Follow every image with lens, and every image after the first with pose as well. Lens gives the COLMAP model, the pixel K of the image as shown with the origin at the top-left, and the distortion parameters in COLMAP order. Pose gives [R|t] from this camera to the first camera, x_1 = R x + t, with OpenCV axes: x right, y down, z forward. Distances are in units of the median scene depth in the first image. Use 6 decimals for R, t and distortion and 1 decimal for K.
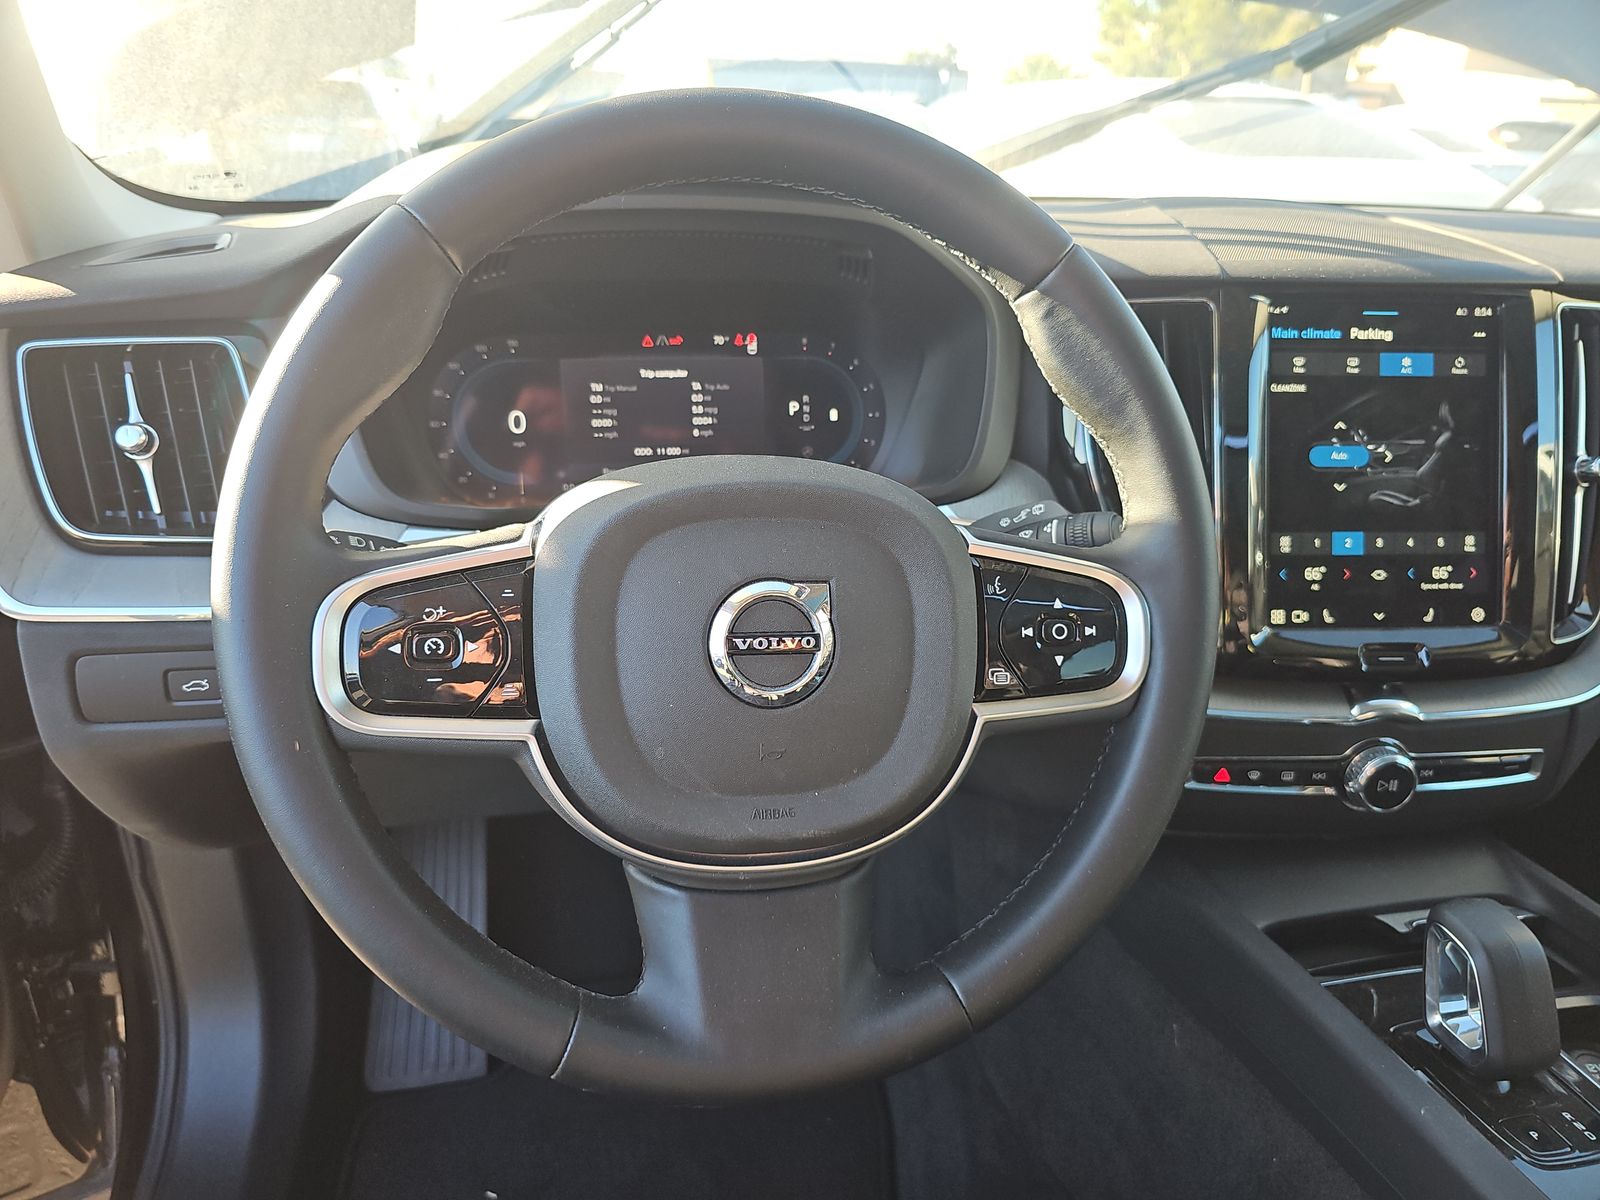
lens RADIAL K [[1054.2, 0, 800.0], [0, 1054.2, 600.0], [0, 0, 1]] dist [0.023006, -0.030170]
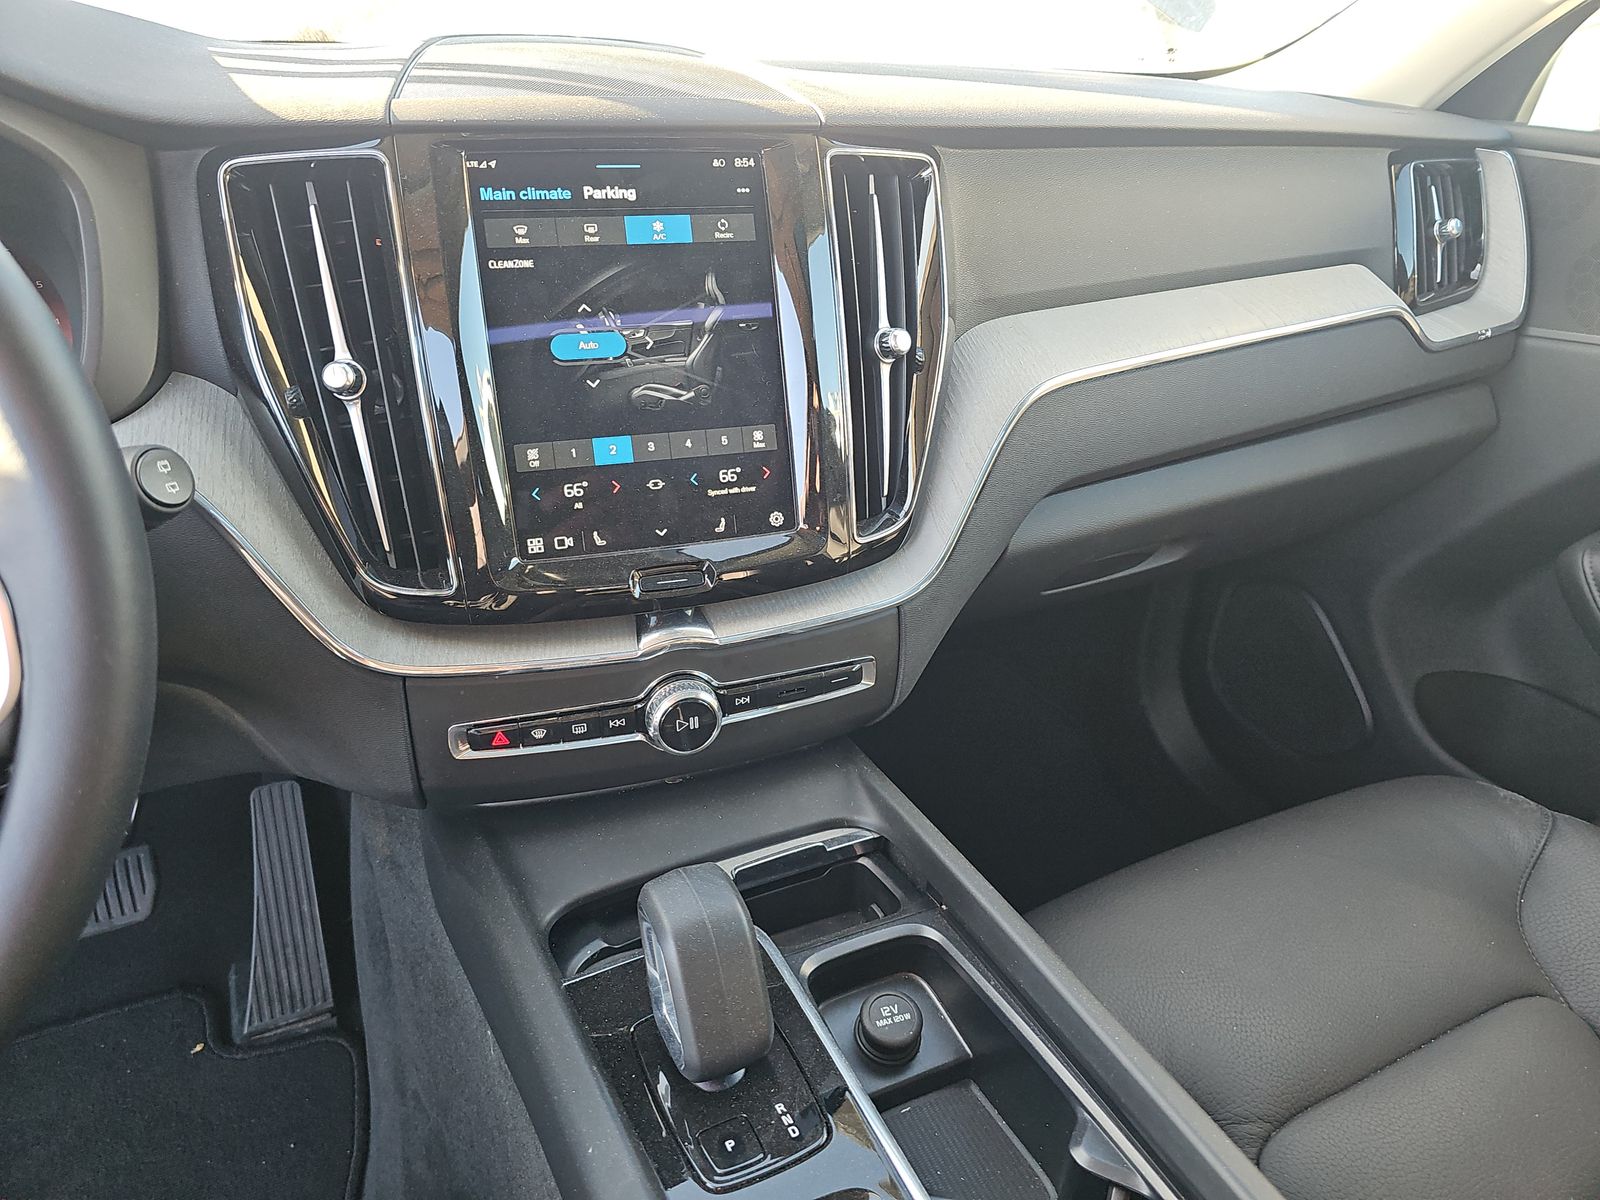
lens RADIAL K [[1054.2, 0, 800.0], [0, 1054.2, 600.0], [0, 0, 1]] dist [0.023006, -0.030170]
pose [[0.968243, -0.113166, 0.222934, 0.461268], [0.090444, 0.989847, 0.109651, -0.014111], [-0.233079, -0.086006, 0.968647, 0.139470]]
